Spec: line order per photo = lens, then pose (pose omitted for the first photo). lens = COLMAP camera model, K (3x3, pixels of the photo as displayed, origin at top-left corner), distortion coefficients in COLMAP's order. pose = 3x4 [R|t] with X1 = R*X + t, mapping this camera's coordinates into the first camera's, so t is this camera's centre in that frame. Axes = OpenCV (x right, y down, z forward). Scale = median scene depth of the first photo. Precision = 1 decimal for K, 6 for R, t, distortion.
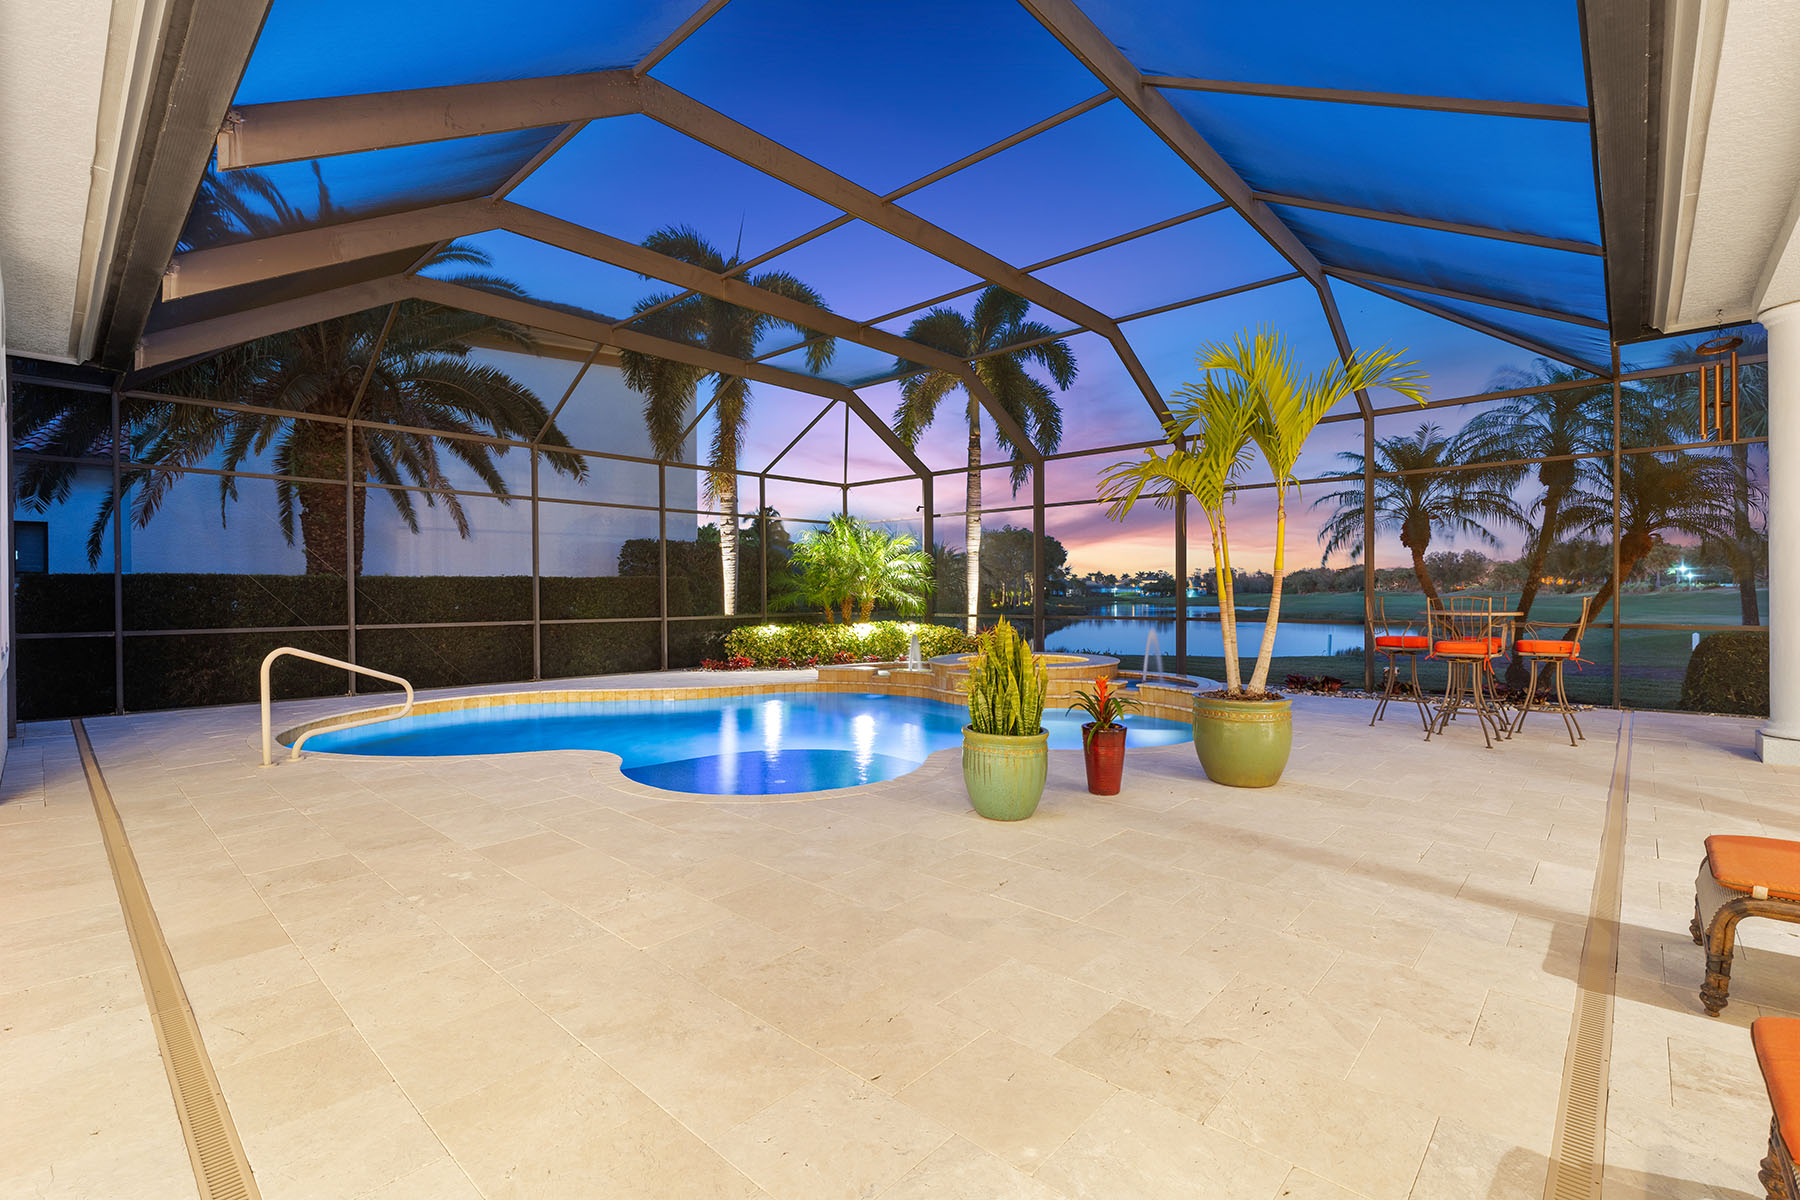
lens RADIAL K [[800.8, 0, 893.5], [0, 800.8, 598.8], [0, 0, 1]] dist [-0.005052, 0.000208]
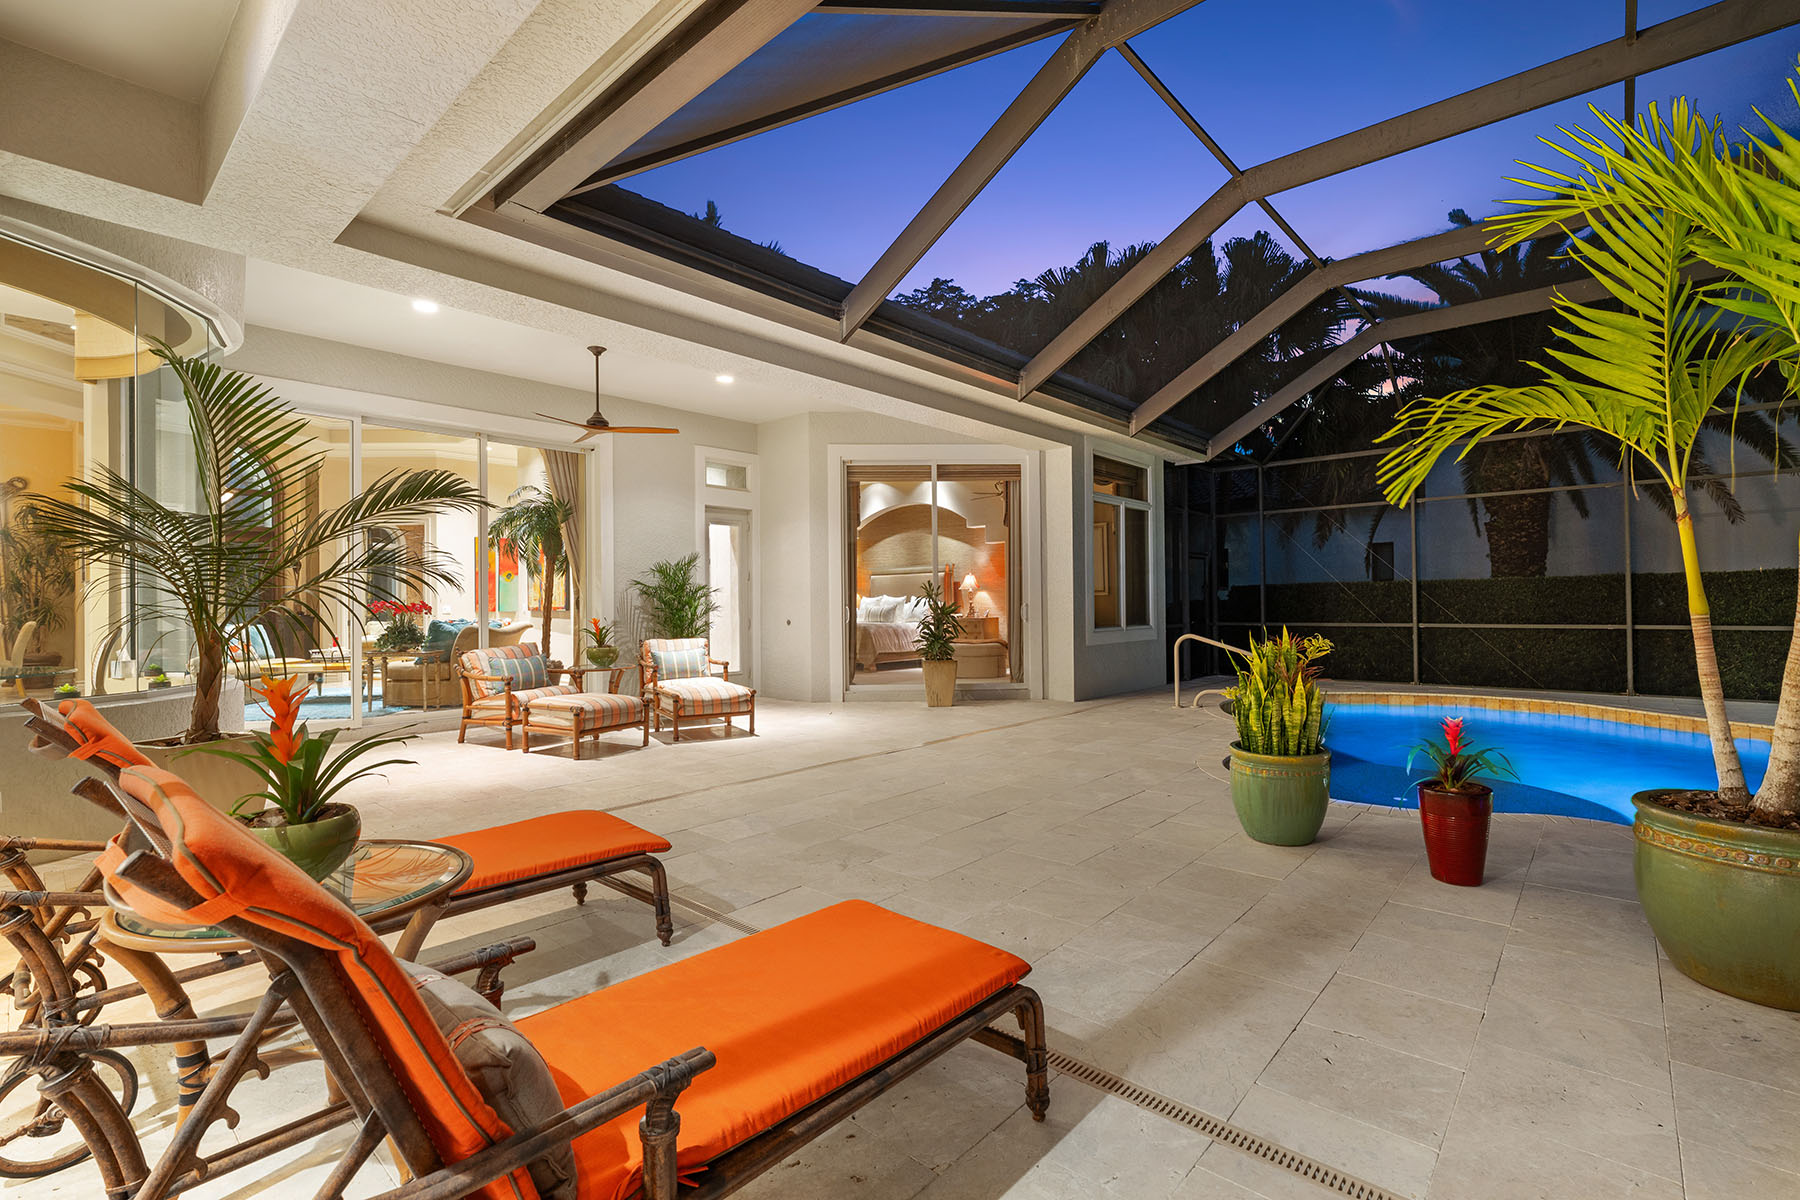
lens RADIAL K [[800.8, 0, 897.9], [0, 800.8, 598.7], [0, 0, 1]] dist [-0.005052, 0.000208]
pose [[0.008266, -0.003894, -0.999958, 0.388023], [0.007708, 0.999963, -0.003830, -0.003775], [0.999936, -0.007676, 0.008295, 0.199668]]
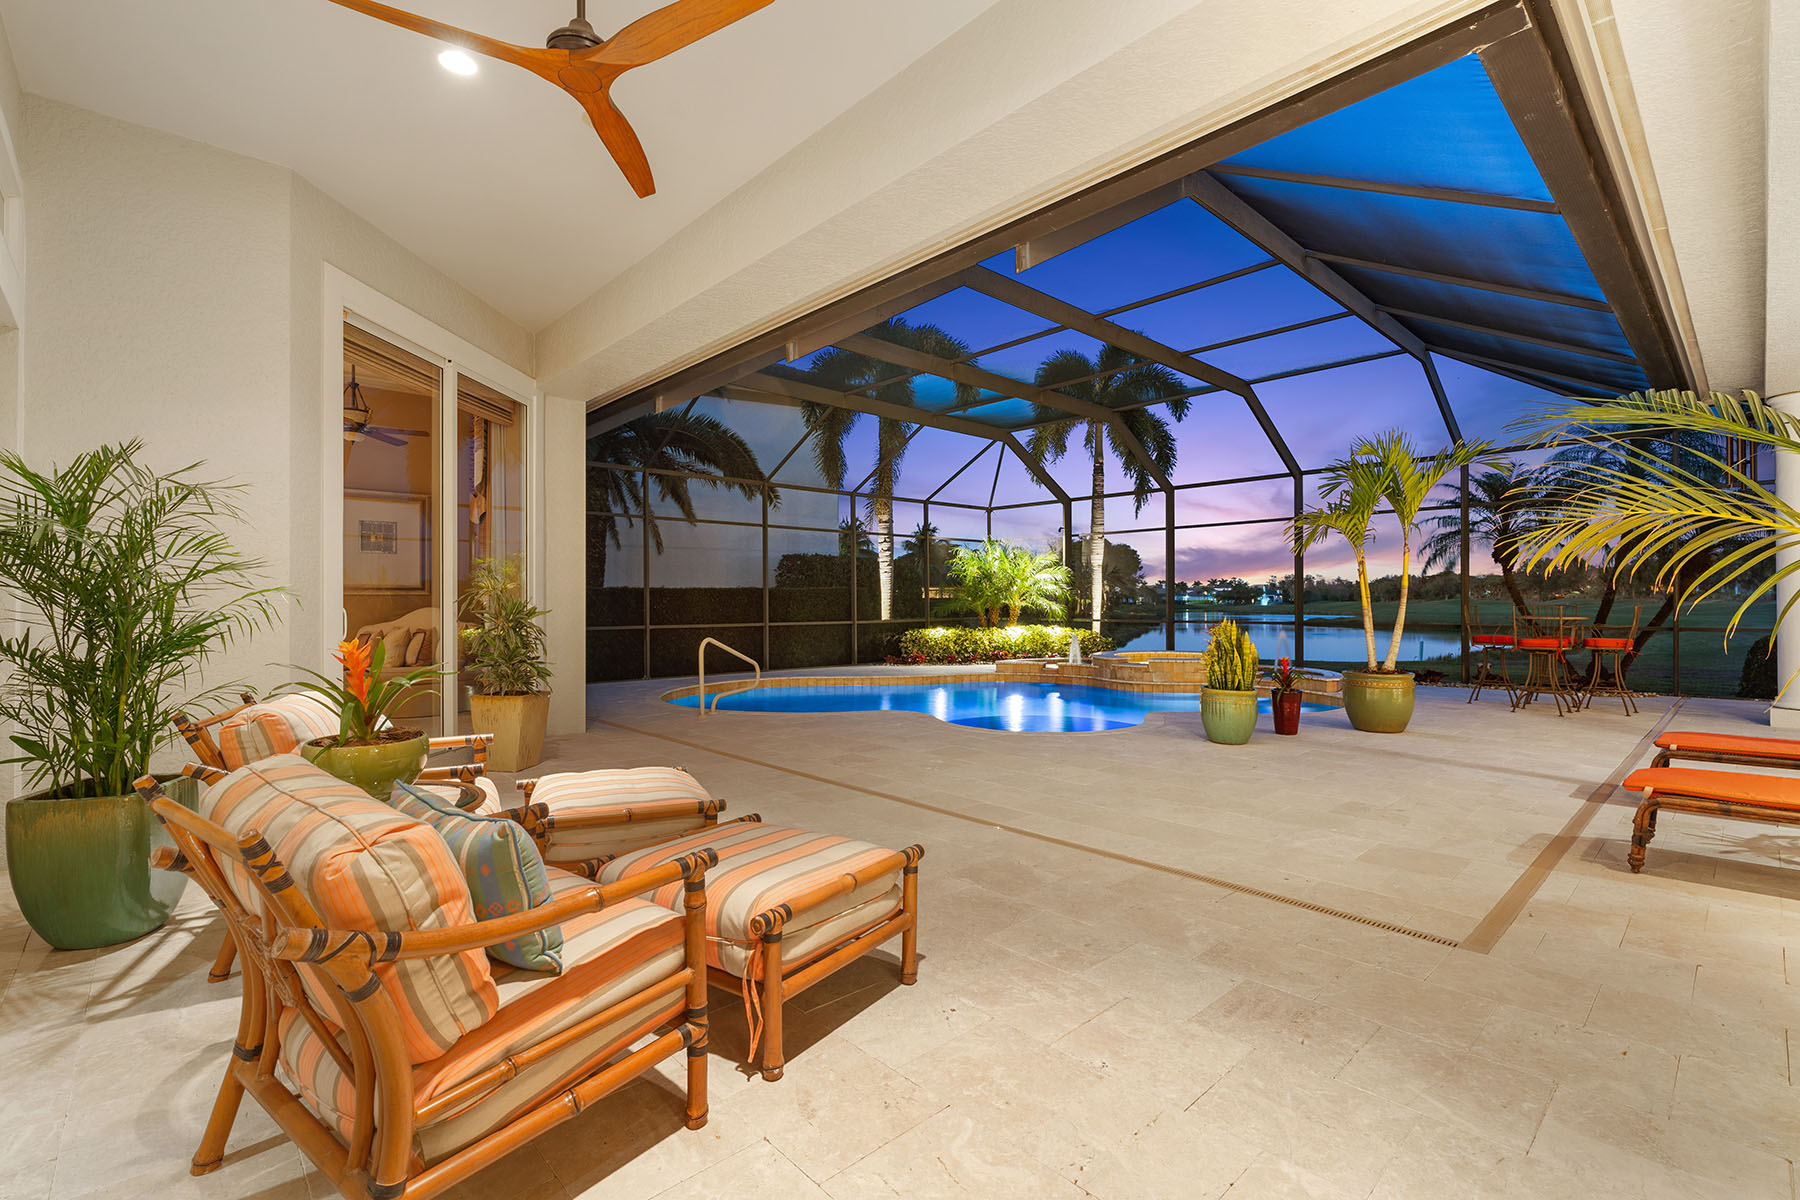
lens RADIAL K [[800.8, 0, 894.9], [0, 800.8, 599.4], [0, 0, 1]] dist [-0.005052, 0.000208]
pose [[0.996982, 0.000898, -0.077625, -0.130146], [-0.001569, 0.999962, -0.008576, 0.000496], [0.077615, 0.008672, 0.996946, -0.206677]]
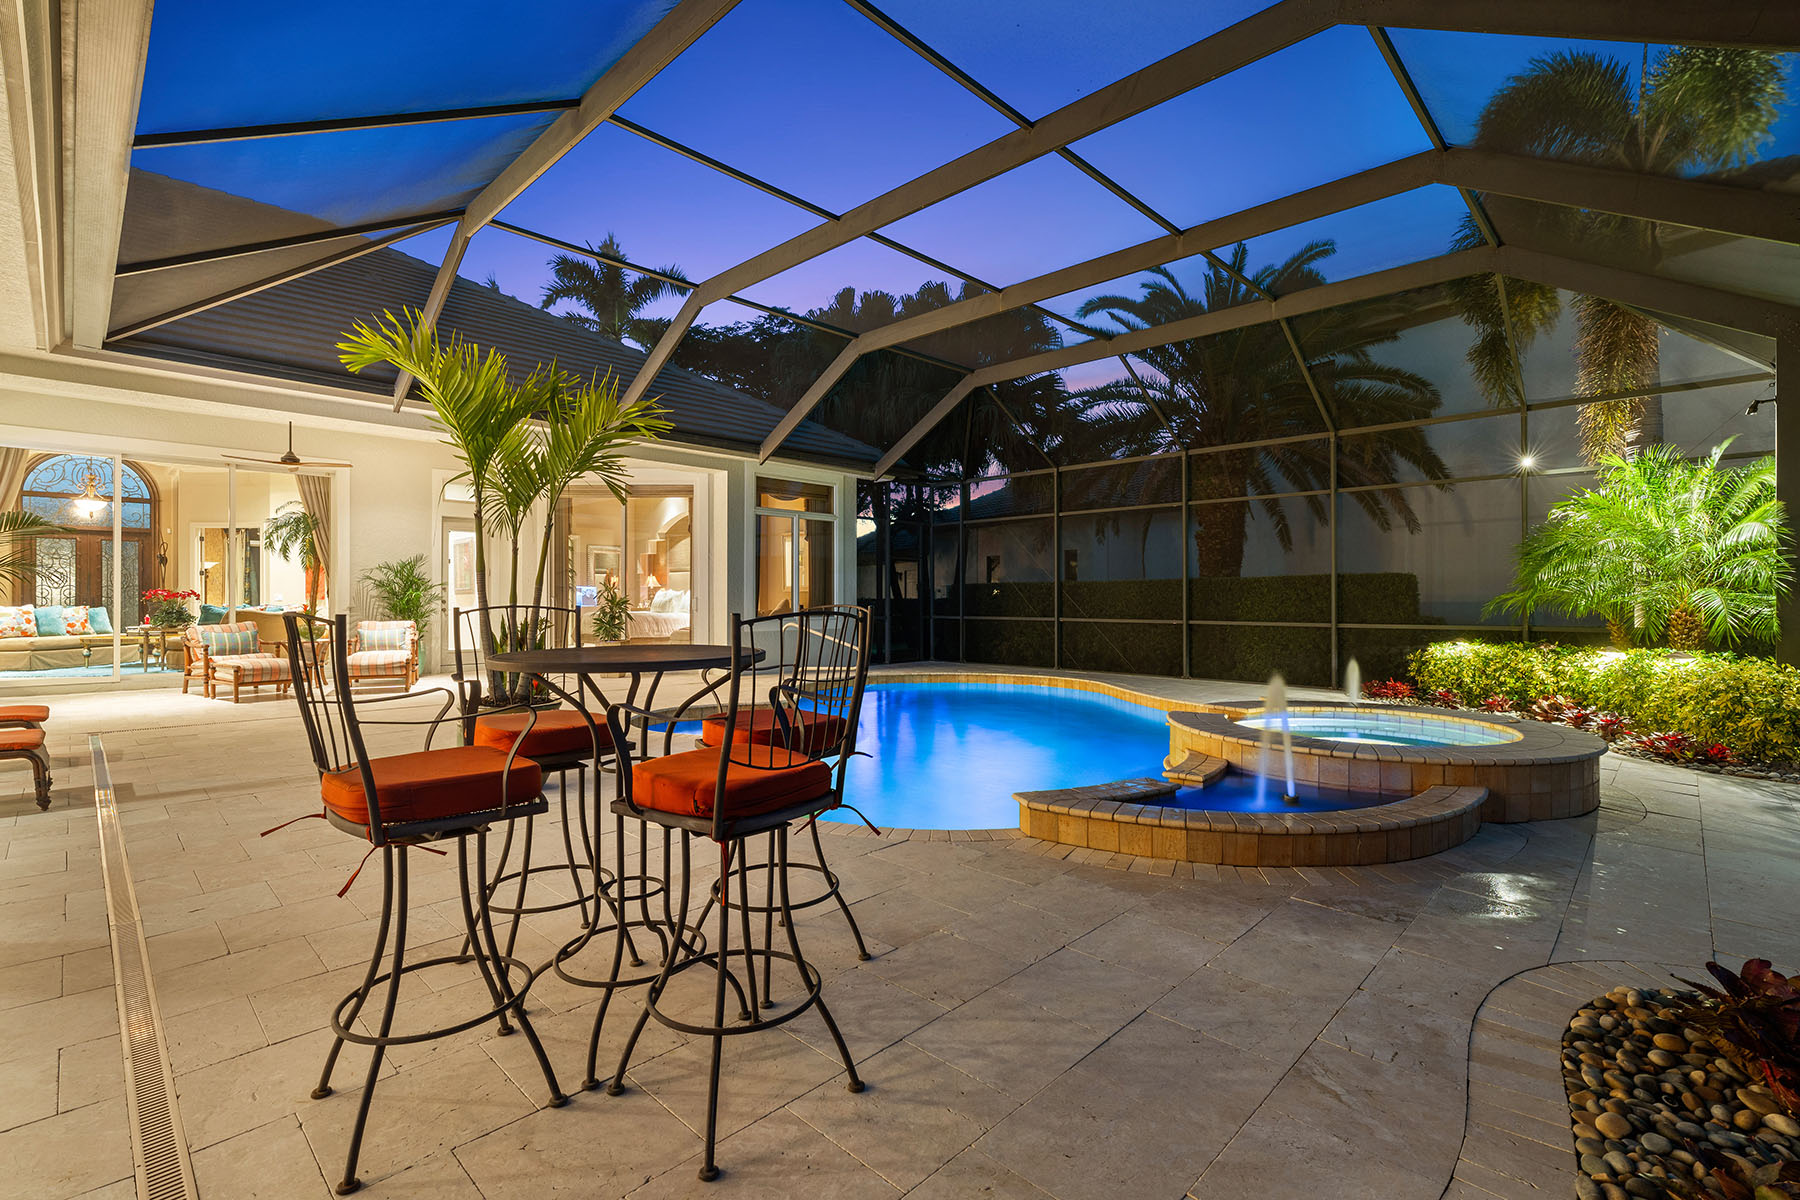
lens RADIAL K [[800.8, 0, 896.2], [0, 800.8, 598.0], [0, 0, 1]] dist [-0.005052, 0.000208]
pose [[-0.030453, -0.002055, -0.999534, 0.599568], [-0.001779, 0.999996, -0.002002, 0.002422], [0.999535, 0.001717, -0.030457, 0.674560]]
